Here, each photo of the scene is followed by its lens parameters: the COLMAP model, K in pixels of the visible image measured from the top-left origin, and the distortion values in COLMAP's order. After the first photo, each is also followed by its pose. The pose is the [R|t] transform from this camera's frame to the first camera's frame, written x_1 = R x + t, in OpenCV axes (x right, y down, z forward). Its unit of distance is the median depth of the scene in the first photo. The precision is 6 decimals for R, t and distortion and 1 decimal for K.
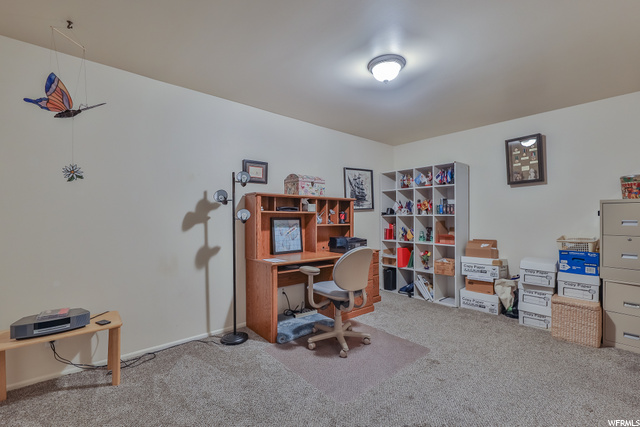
lens RADIAL K [[277.8, 0, 321.9], [0, 277.8, 218.3], [0, 0, 1]] dist [0.003088, 0.000160]
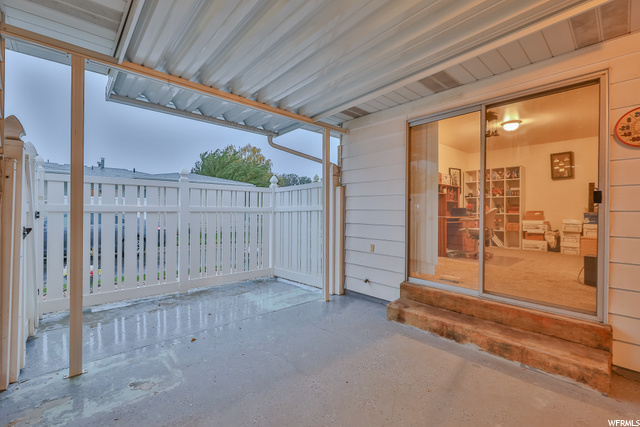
lens RADIAL K [[277.8, 0, 318.1], [0, 277.8, 210.6], [0, 0, 1]] dist [0.003088, 0.000160]
pose [[0.999584, -0.003010, 0.028685, -0.877026], [0.002790, 0.999966, 0.007704, 0.063101], [-0.028707, -0.007621, 0.999559, -0.739484]]
